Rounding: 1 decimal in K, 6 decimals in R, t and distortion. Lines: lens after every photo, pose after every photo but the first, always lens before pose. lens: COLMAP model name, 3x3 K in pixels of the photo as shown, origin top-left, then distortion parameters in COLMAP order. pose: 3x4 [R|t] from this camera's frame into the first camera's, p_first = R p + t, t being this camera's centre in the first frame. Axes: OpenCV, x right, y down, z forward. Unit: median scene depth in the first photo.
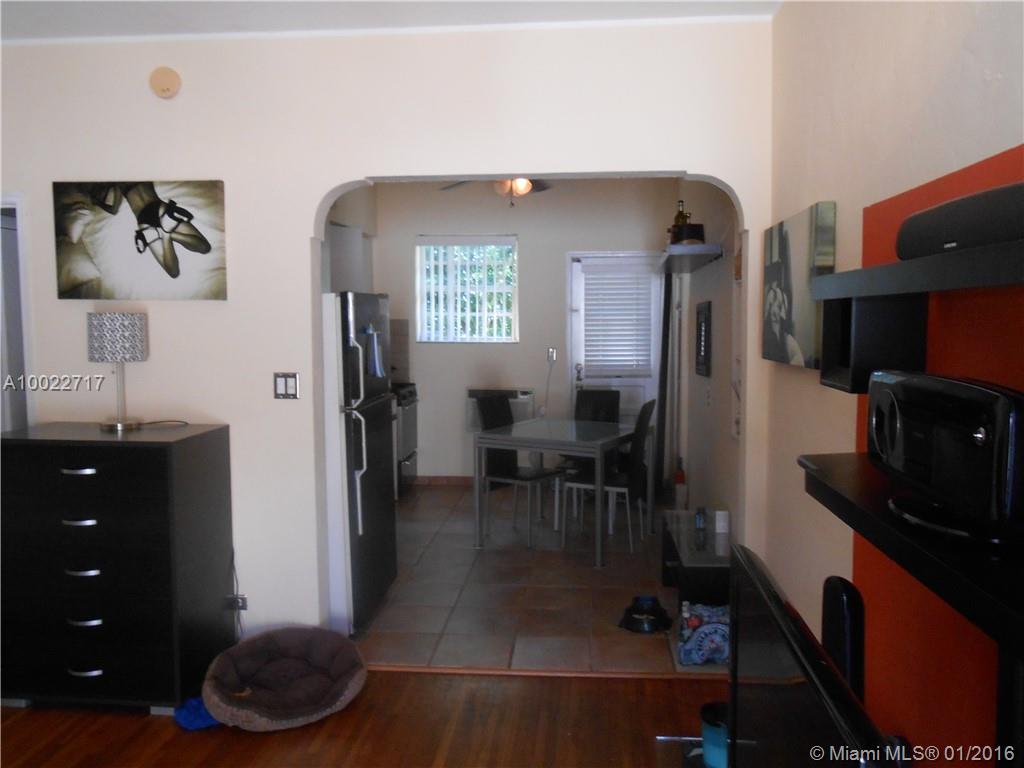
lens RADIAL K [[844.7, 0, 512.0], [0, 844.7, 384.0], [0, 0, 1]] dist [0.005813, -0.001696]
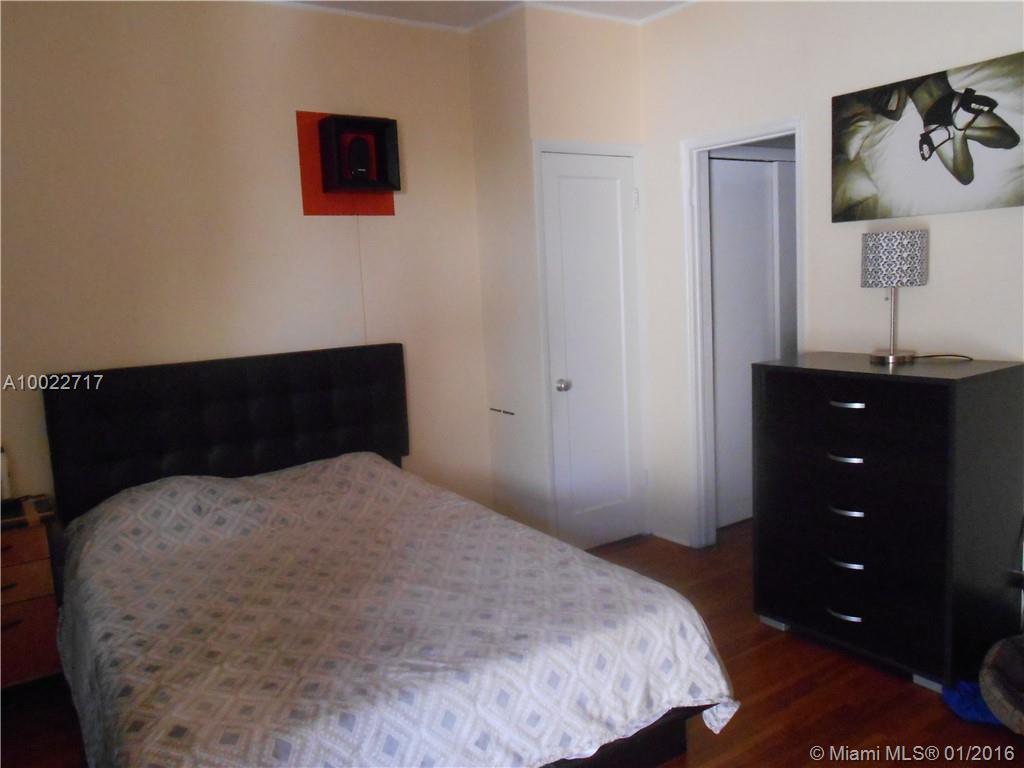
lens RADIAL K [[844.7, 0, 512.0], [0, 844.7, 384.0], [0, 0, 1]] dist [0.005813, -0.001696]
pose [[0.669214, 0.067302, -0.740016, -0.065826], [-0.011788, 0.996726, 0.079989, 0.009668], [0.742976, -0.044806, 0.667816, 0.096001]]
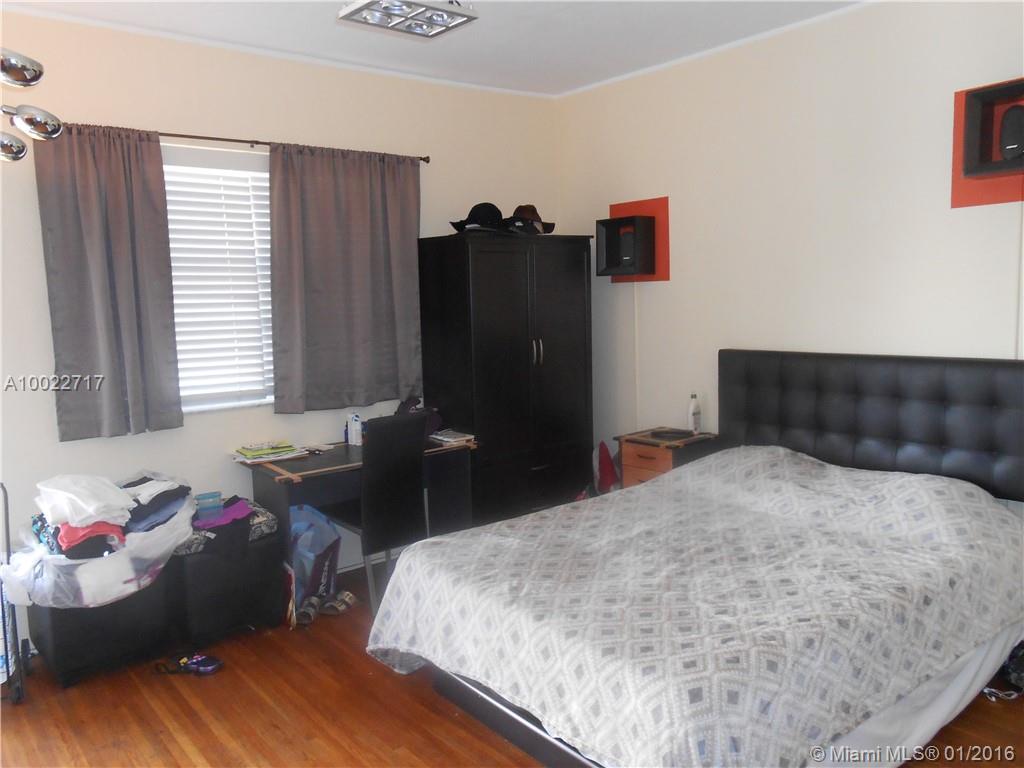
lens RADIAL K [[844.7, 0, 512.0], [0, 844.7, 384.0], [0, 0, 1]] dist [0.005813, -0.001696]
pose [[-0.712682, 0.106053, -0.693424, 0.006258], [-0.015502, 0.985883, 0.166715, -0.072201], [0.701316, 0.129564, -0.700977, 1.006198]]
